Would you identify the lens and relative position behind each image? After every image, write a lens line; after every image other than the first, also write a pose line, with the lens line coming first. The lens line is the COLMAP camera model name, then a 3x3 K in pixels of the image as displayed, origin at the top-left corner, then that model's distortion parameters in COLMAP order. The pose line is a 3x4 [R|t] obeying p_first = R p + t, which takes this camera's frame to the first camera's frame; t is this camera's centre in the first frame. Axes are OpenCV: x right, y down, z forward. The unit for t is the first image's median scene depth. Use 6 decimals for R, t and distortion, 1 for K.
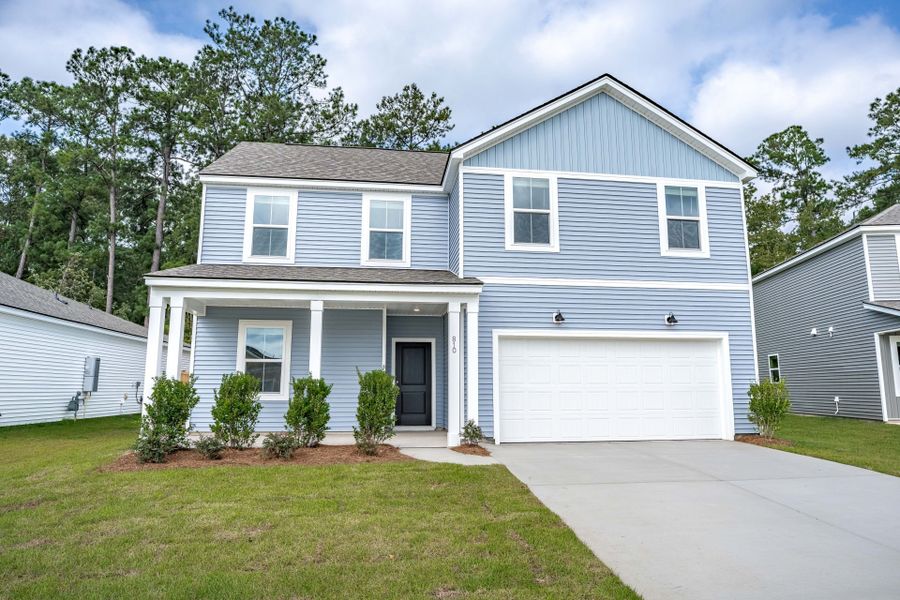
lens RADIAL K [[552.1, 0, 450.0], [0, 552.1, 300.0], [0, 0, 1]] dist [-0.000299, -0.059388]
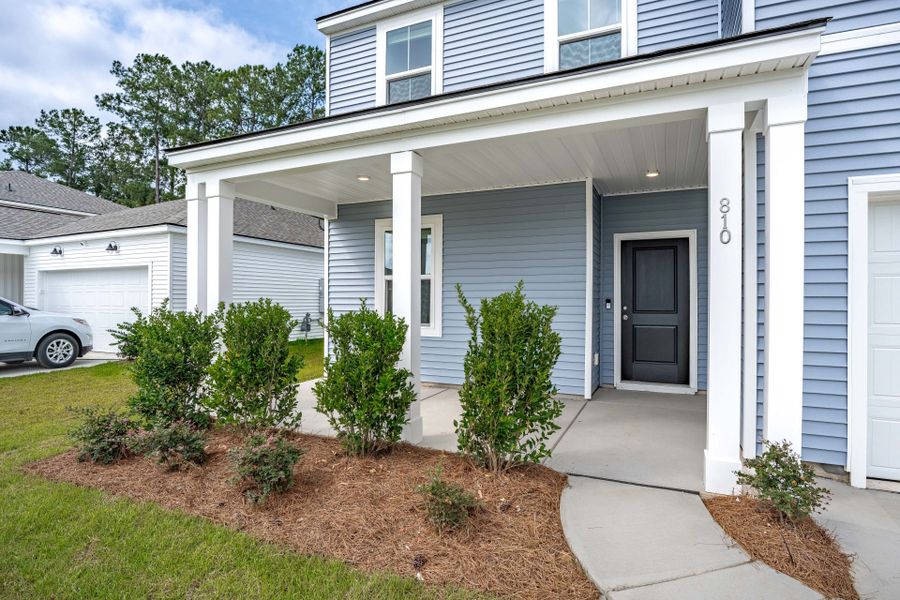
lens RADIAL K [[470.2, 0, 450.0], [0, 470.2, 300.0], [0, 0, 1]] dist [-0.021025, -0.000048]
pose [[0.846013, 0.003054, -0.533154, 0.015469], [0.081539, 0.987479, 0.135044, 0.063024], [0.526891, -0.157722, 0.835171, 0.535947]]
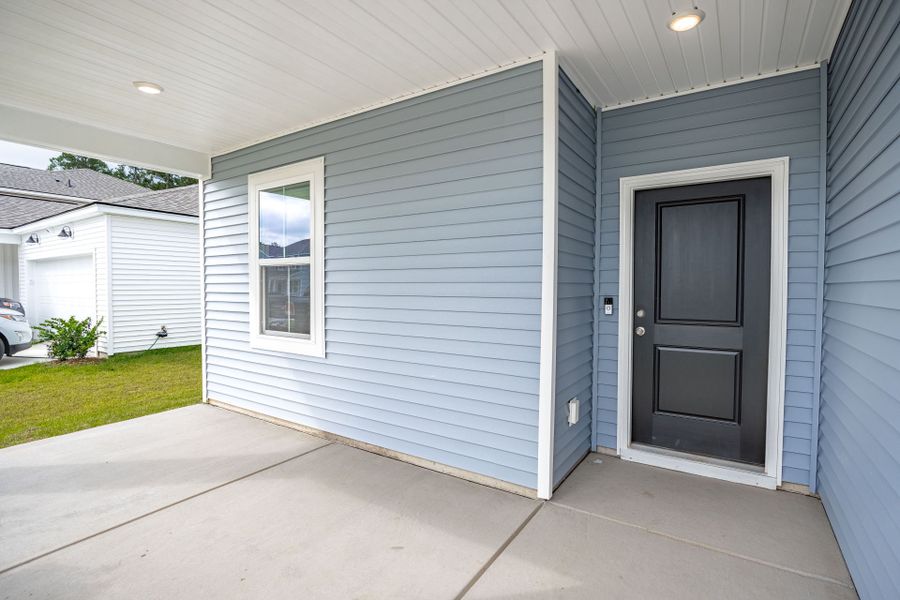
lens RADIAL K [[433.2, 0, 450.0], [0, 433.2, 300.0], [0, 0, 1]] dist [-0.018371, 0.000277]
pose [[0.752404, 0.024208, -0.658257, -0.013788], [0.101802, 0.983044, 0.152513, 0.100420], [0.650788, -0.181763, 0.737182, 0.824217]]
